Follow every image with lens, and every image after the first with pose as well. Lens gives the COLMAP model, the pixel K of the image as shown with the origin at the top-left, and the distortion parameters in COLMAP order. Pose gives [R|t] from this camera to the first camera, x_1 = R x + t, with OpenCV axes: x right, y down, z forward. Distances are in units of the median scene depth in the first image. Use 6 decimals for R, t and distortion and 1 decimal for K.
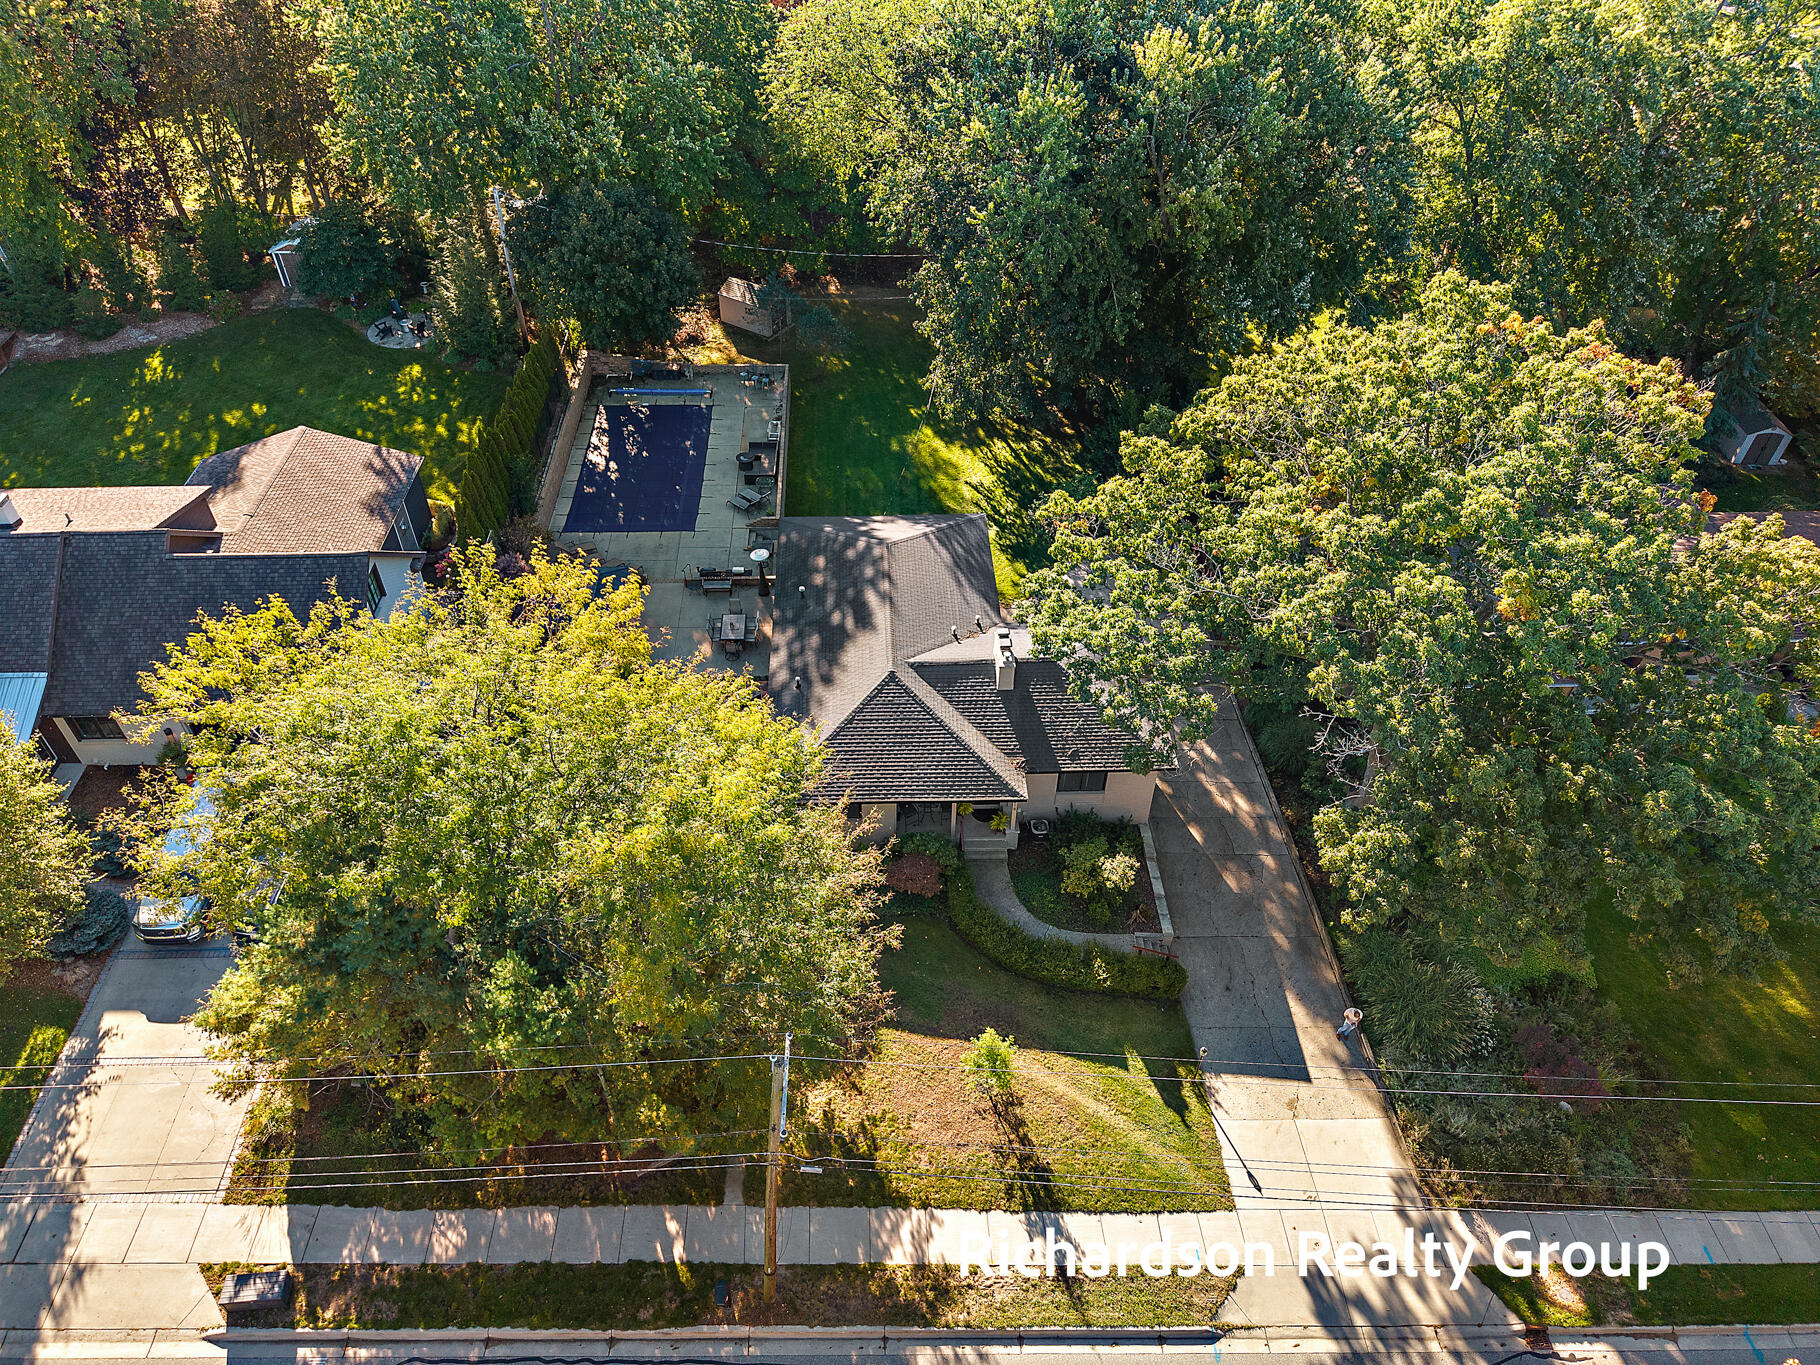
lens RADIAL K [[1251.7, 0, 909.7], [0, 1251.7, 700.2], [0, 0, 1]] dist [0.009090, -0.021707]
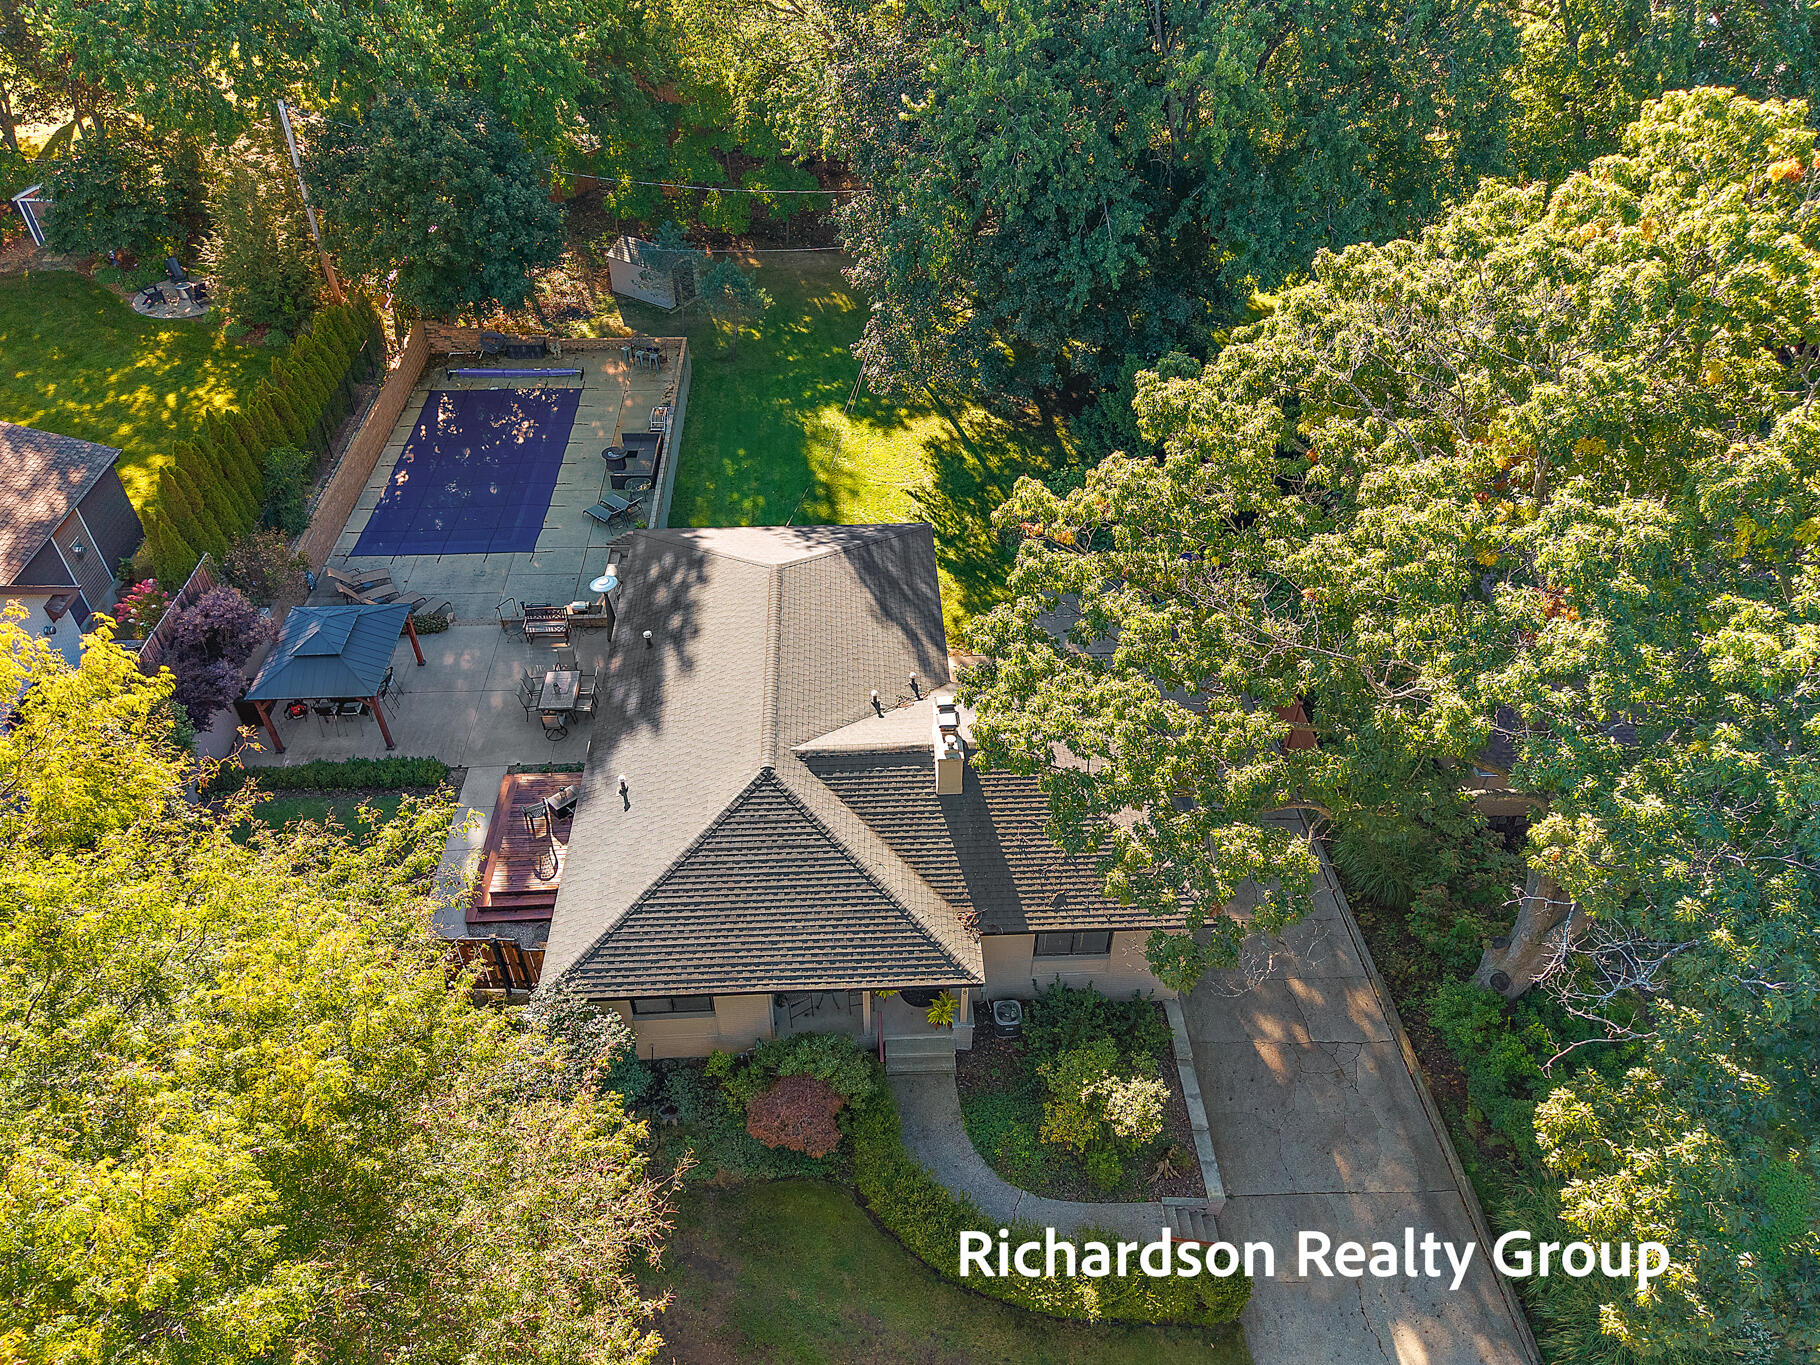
lens RADIAL K [[1251.7, 0, 936.7], [0, 1251.7, 667.2], [0, 0, 1]] dist [0.009090, -0.021707]
pose [[0.999601, -0.012070, 0.025554, 0.047825], [0.013204, 0.998914, -0.044676, -0.038680], [-0.024987, 0.044996, 0.998675, 0.319036]]
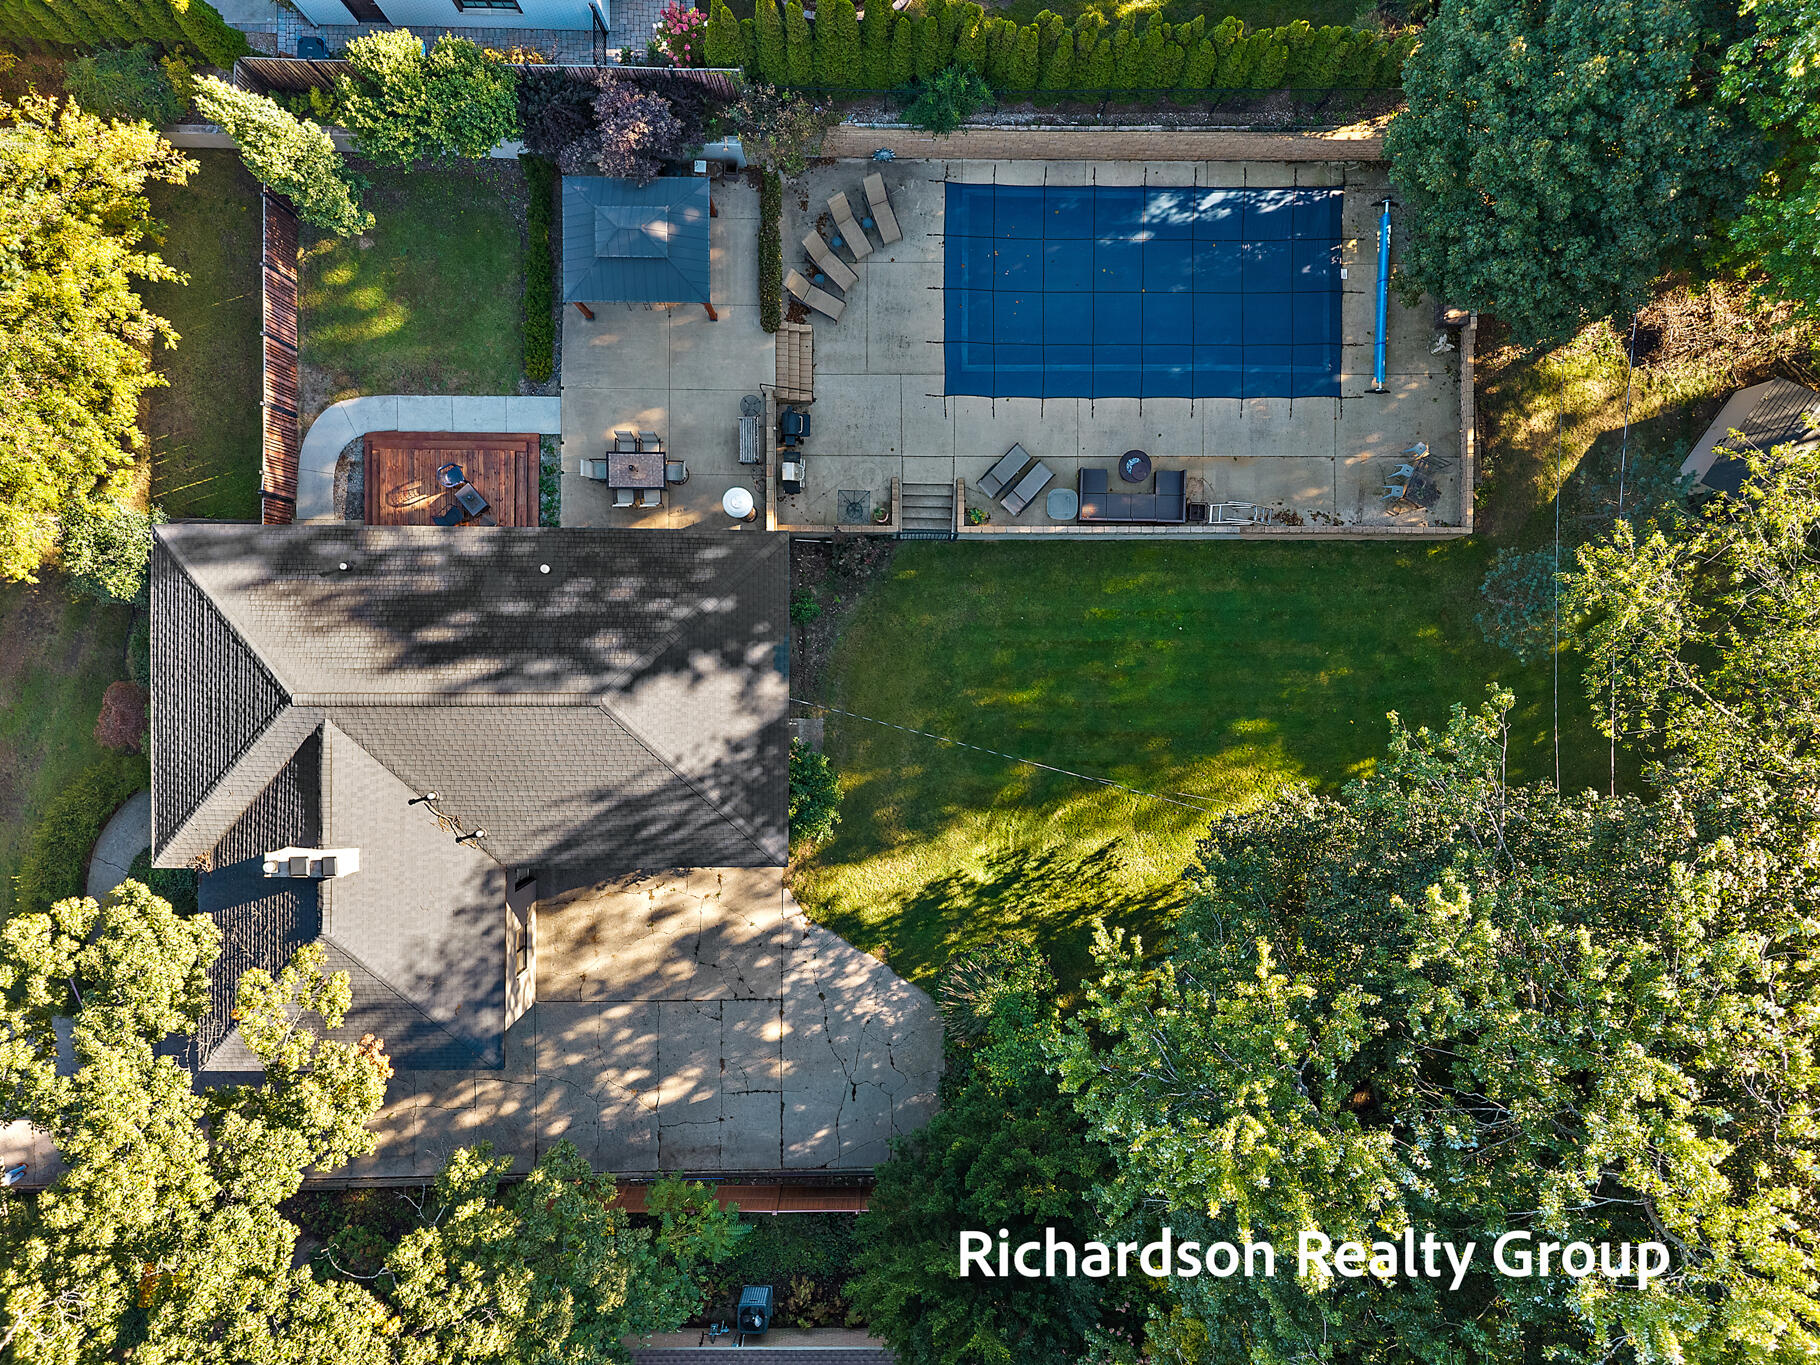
lens RADIAL K [[1251.7, 0, 912.3], [0, 1251.7, 687.6], [0, 0, 1]] dist [0.009090, -0.021707]
pose [[-0.046978, 0.998873, 0.006740, -0.034945], [-0.708509, -0.038077, 0.704674, -0.648960], [0.704136, 0.028329, 0.709499, 0.643276]]
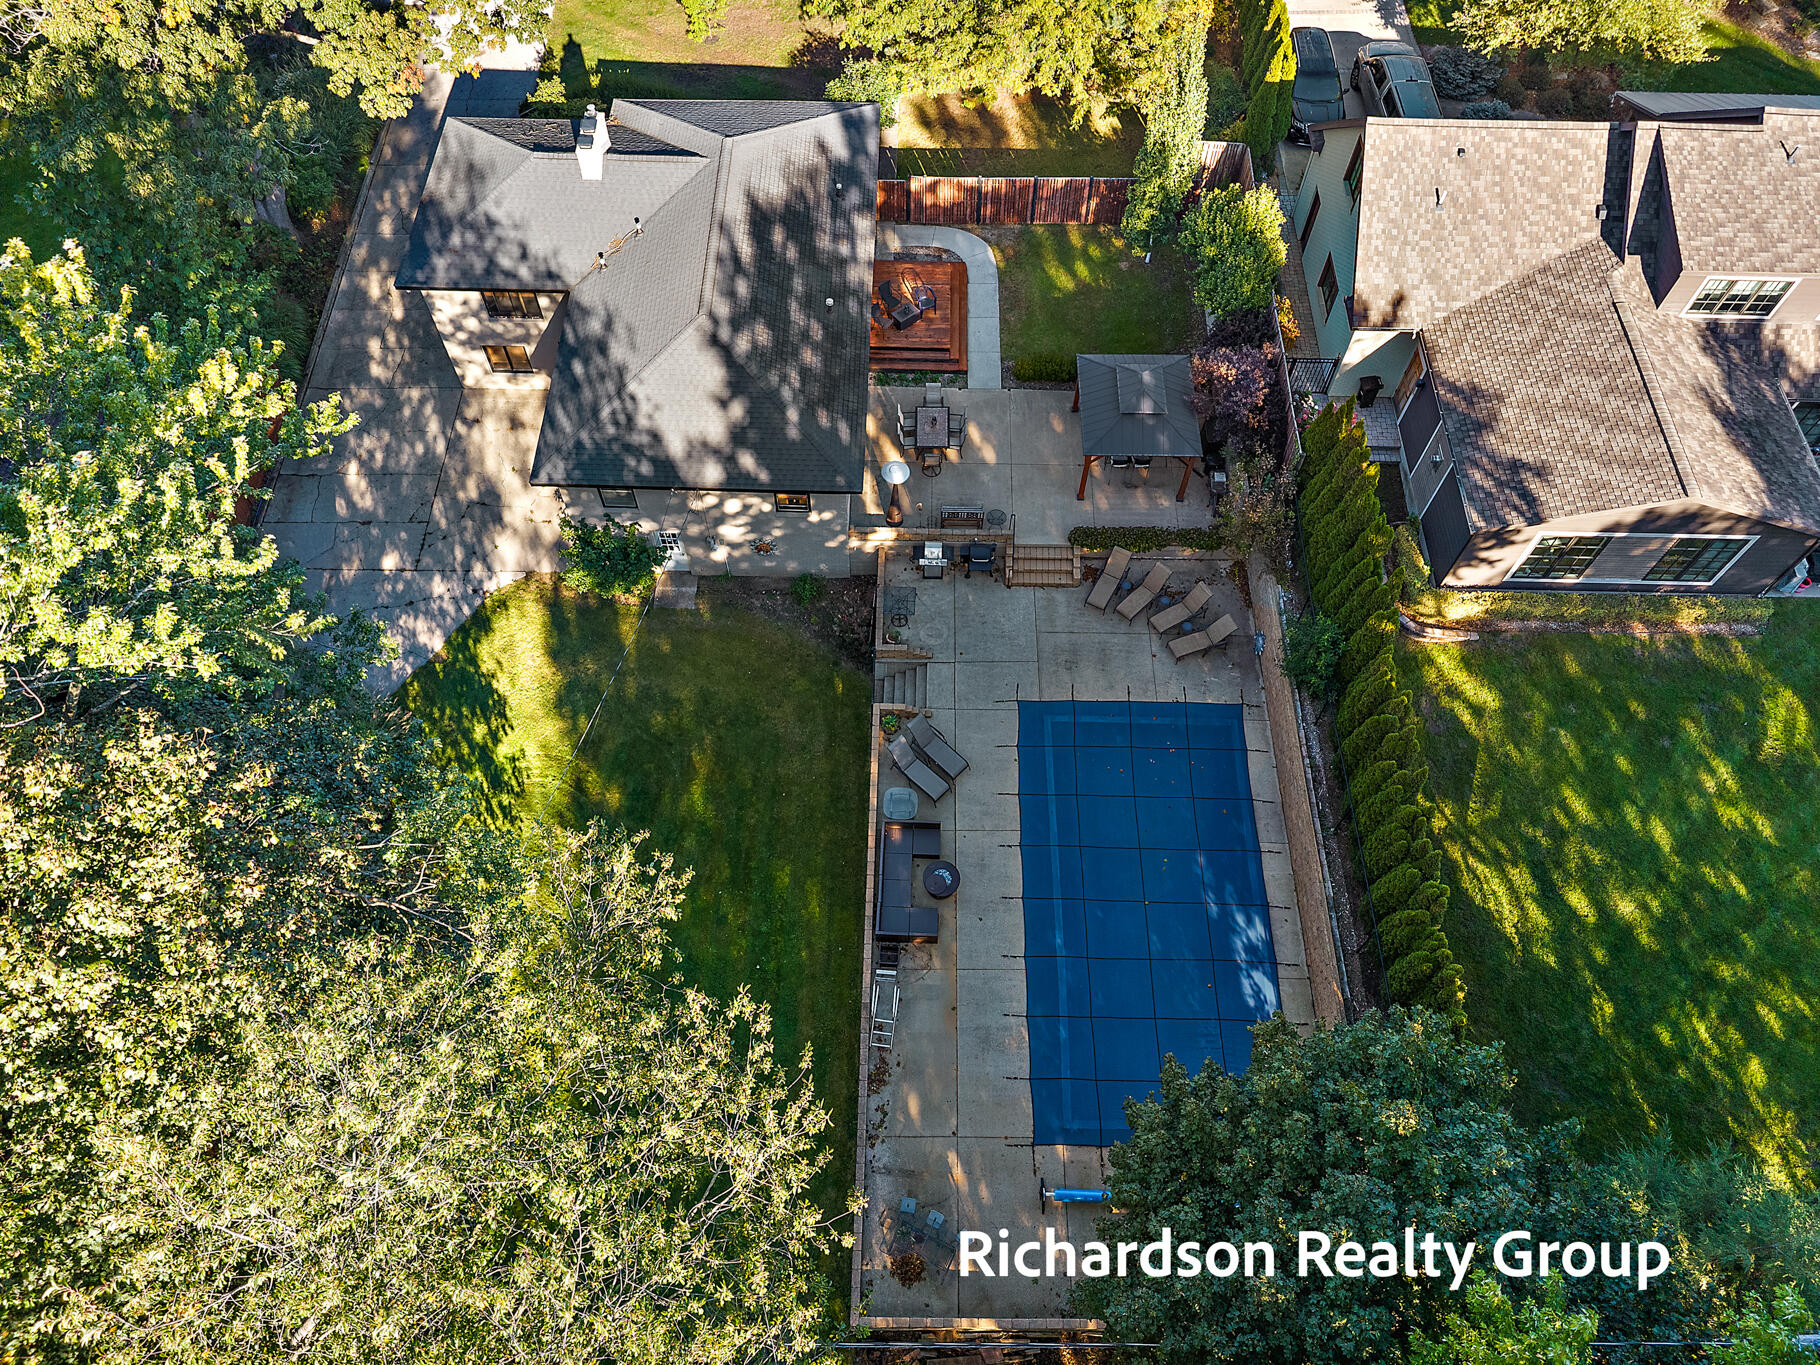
lens RADIAL K [[1251.7, 0, 902.4], [0, 1251.7, 680.1], [0, 0, 1]] dist [0.009090, -0.021707]
pose [[-0.997909, -0.060657, 0.022312, -0.148372], [0.035066, -0.218147, 0.975286, -0.808763], [-0.054291, 0.974029, 0.219818, 0.998336]]
